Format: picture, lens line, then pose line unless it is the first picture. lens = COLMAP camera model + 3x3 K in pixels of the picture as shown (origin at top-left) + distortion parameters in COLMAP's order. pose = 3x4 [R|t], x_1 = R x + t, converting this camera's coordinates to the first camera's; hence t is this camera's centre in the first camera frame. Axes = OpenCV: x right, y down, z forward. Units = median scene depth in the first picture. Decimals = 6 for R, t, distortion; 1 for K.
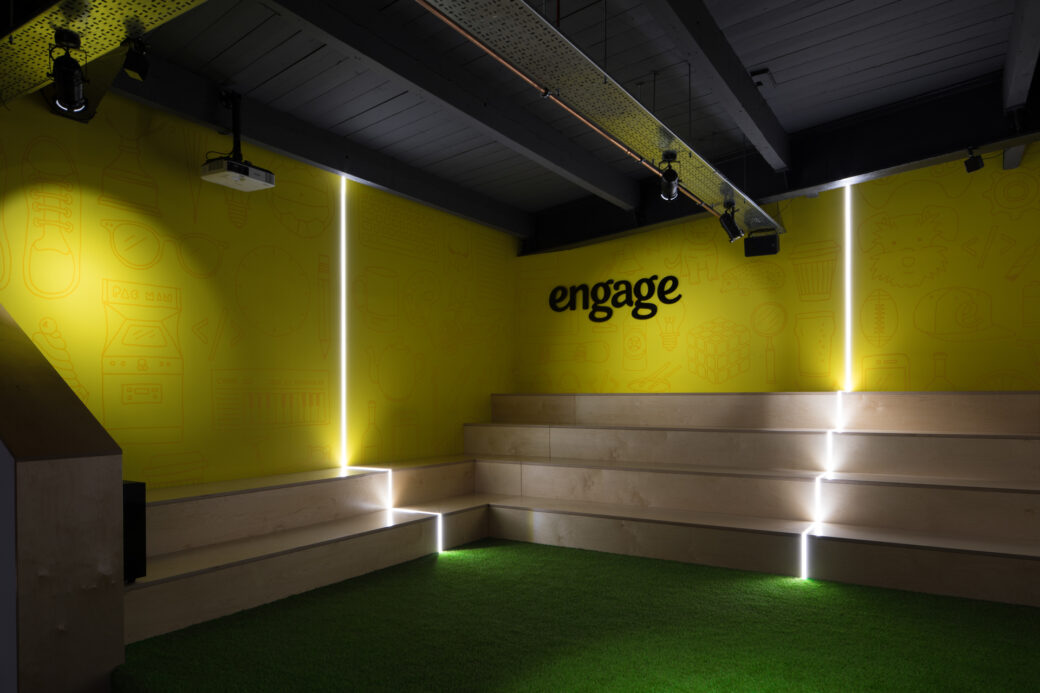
lens RADIAL K [[686.5, 0, 519.1], [0, 686.5, 399.9], [0, 0, 1]] dist [-0.000226, -0.000369]
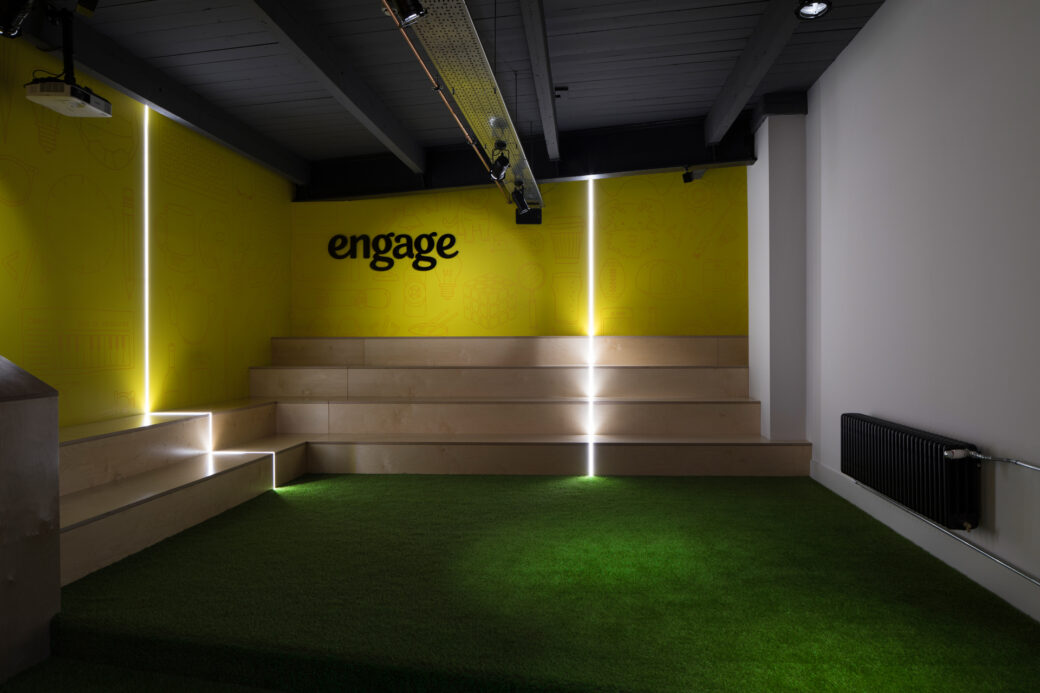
lens RADIAL K [[713.0, 0, 520.0], [0, 713.0, 346.5], [0, 0, 1]] dist [0.004748, -0.000923]
pose [[0.880135, -0.003955, 0.474707, -0.273378], [0.003659, 0.999992, 0.001548, 0.005587], [-0.474710, 0.000374, 0.880142, -0.113334]]
